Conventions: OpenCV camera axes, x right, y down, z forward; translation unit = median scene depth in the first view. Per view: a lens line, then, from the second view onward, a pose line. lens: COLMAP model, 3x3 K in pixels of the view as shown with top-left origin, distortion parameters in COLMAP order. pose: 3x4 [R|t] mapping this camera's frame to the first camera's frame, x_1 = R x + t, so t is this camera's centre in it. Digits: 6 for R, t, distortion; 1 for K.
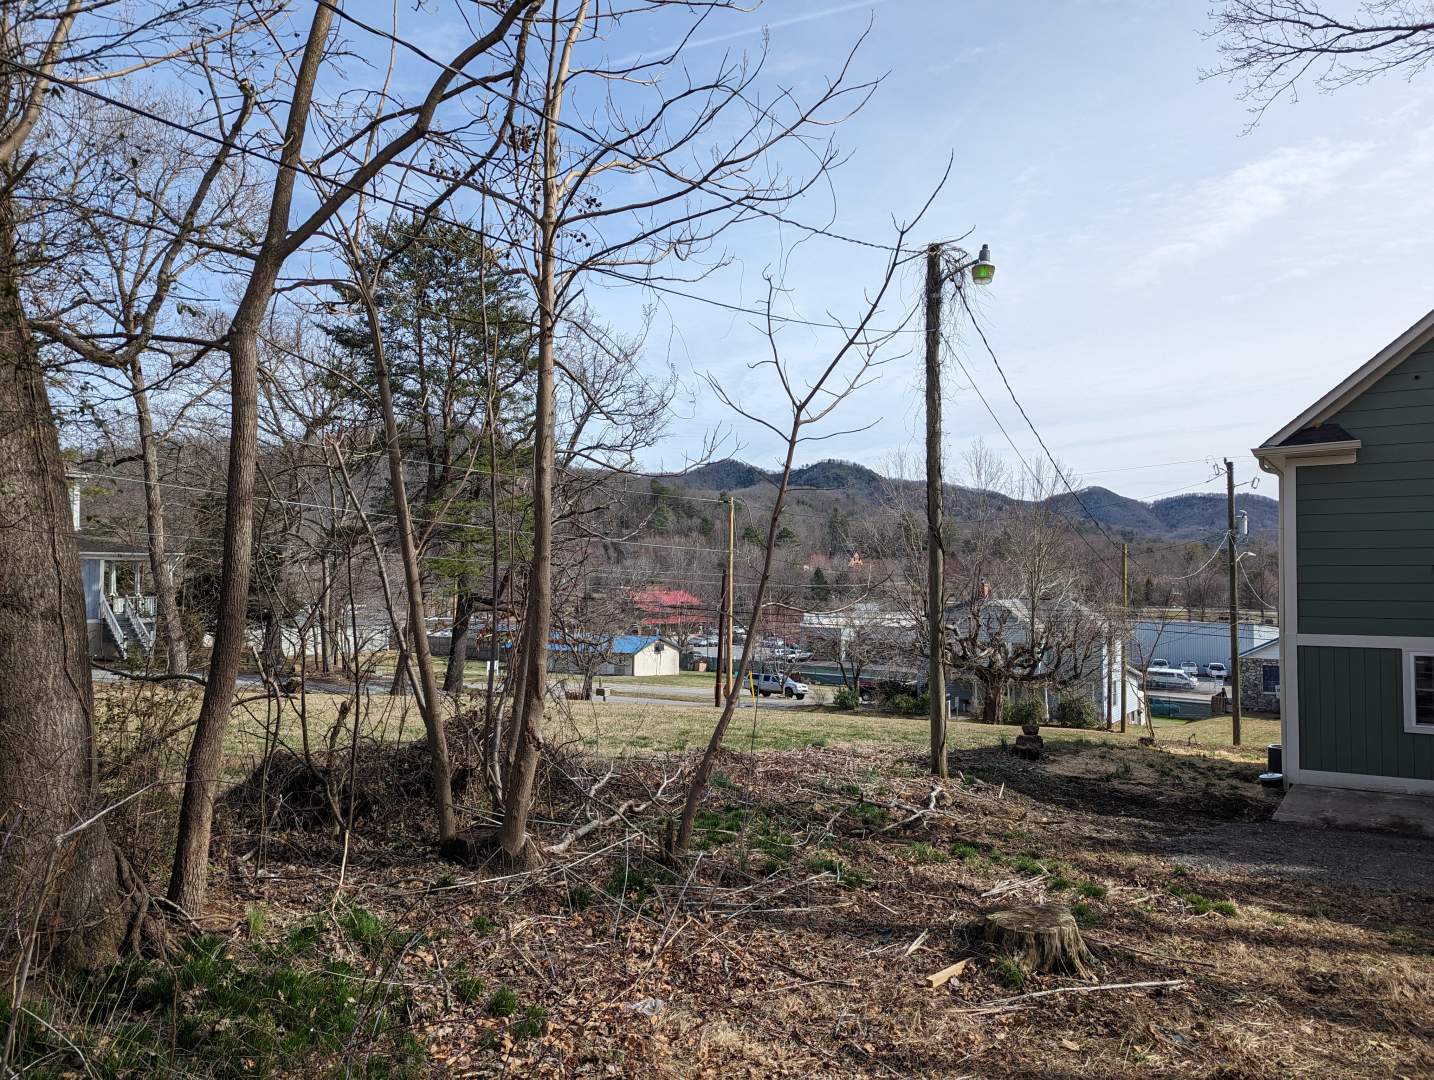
lens RADIAL K [[1002.6, 0, 713.8], [0, 1002.6, 540.8], [0, 0, 1]] dist [0.066961, -0.052718]
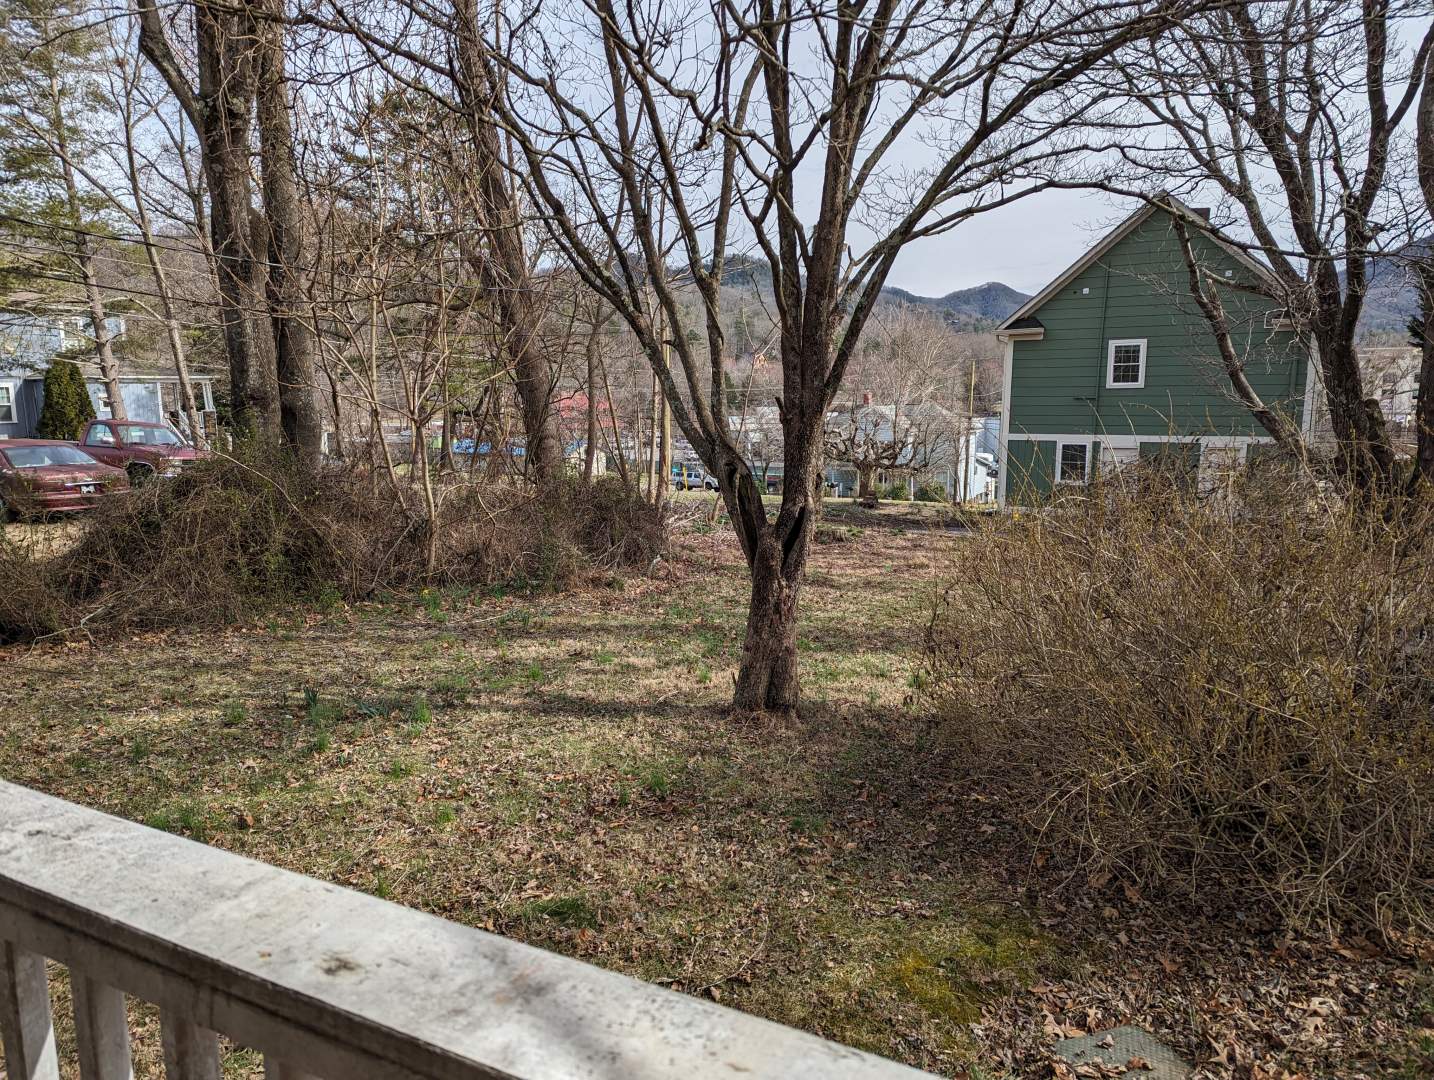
lens RADIAL K [[1002.6, 0, 721.3], [0, 1002.6, 544.3], [0, 0, 1]] dist [0.066961, -0.052718]
pose [[0.994668, -0.027595, 0.099366, -0.053323], [0.007294, 0.979946, 0.199127, -0.033018], [-0.102868, -0.197341, 0.974923, -0.314606]]
